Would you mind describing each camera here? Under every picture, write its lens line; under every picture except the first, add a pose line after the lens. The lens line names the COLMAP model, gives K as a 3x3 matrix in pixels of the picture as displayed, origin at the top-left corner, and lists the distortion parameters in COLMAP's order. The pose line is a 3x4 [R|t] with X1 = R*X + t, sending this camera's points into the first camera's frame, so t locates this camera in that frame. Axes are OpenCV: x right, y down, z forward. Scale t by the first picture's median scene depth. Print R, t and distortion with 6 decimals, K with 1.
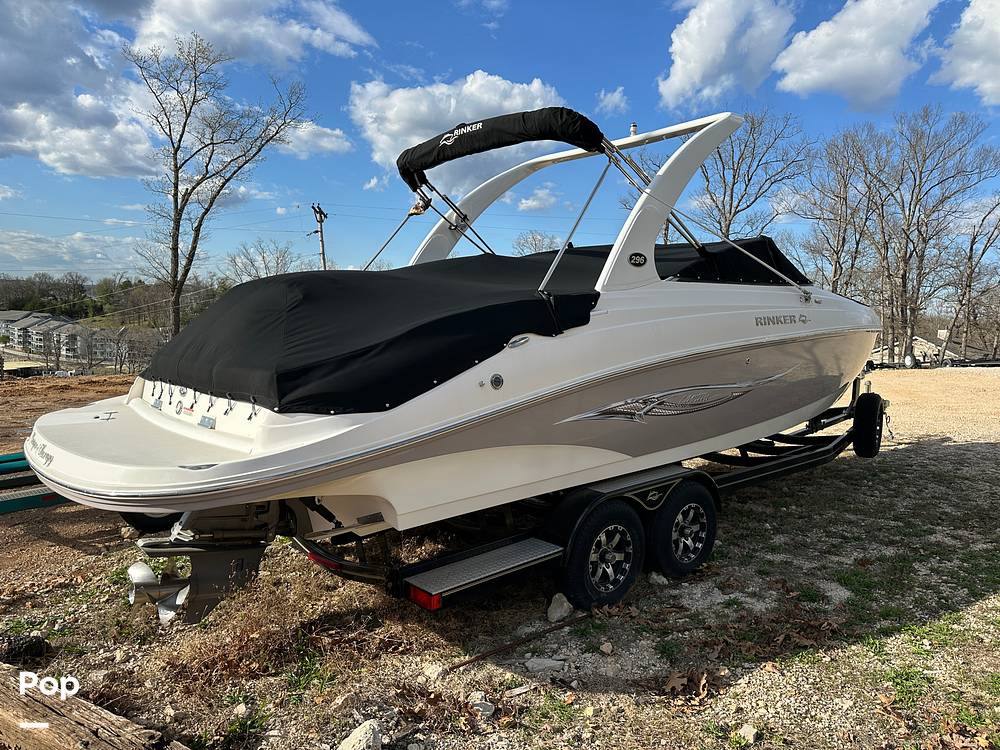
lens RADIAL K [[709.3, 0, 494.9], [0, 709.3, 376.6], [0, 0, 1]] dist [0.061704, -0.053097]
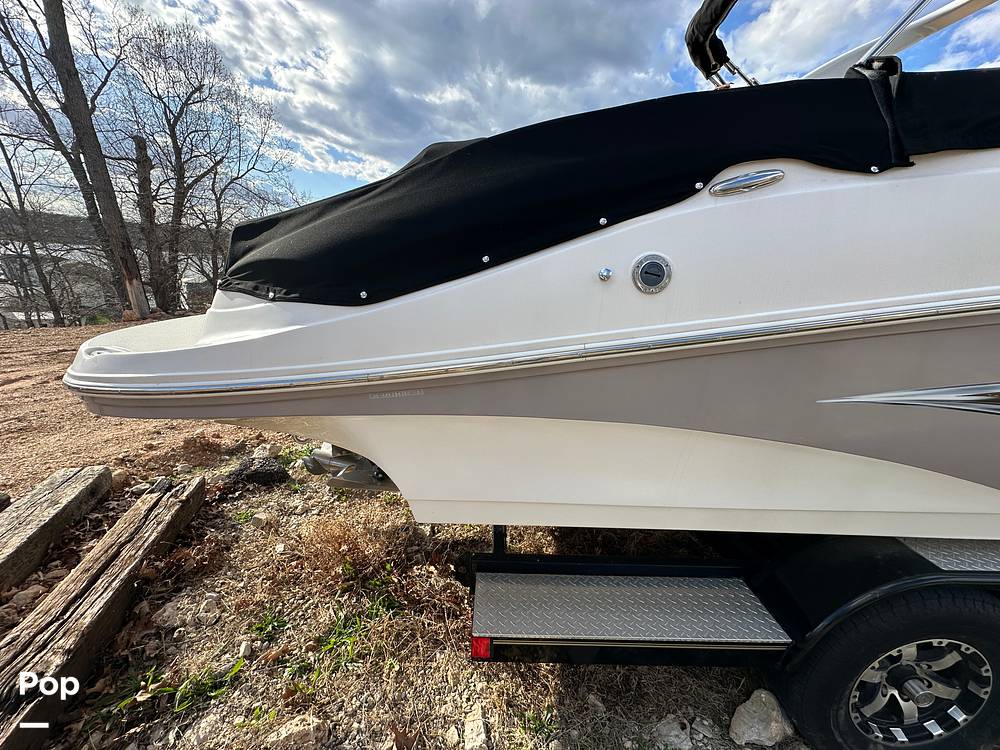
lens RADIAL K [[397.0, 0, 504.4], [0, 397.0, 375.4], [0, 0, 1]] dist [-0.002143, -0.000265]
pose [[0.753866, 0.188044, -0.629544, 0.074629], [-0.105676, 0.980397, 0.166297, 0.027531], [0.648474, -0.058838, 0.758960, 0.597030]]
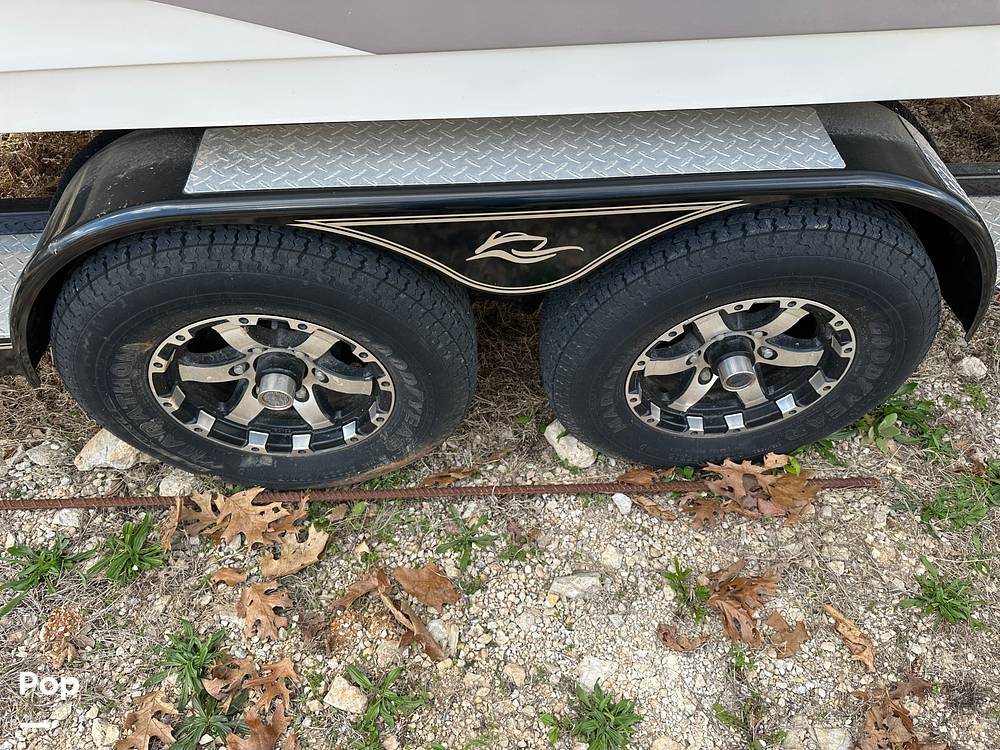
lens RADIAL K [[709.3, 0, 510.9], [0, 709.3, 384.6], [0, 0, 1]] dist [0.061704, -0.053097]
pose [[0.798562, 0.483616, -0.358350, 0.322976], [-0.068061, 0.664084, 0.744553, 0.031010], [0.598053, -0.570182, 0.563228, 0.853641]]
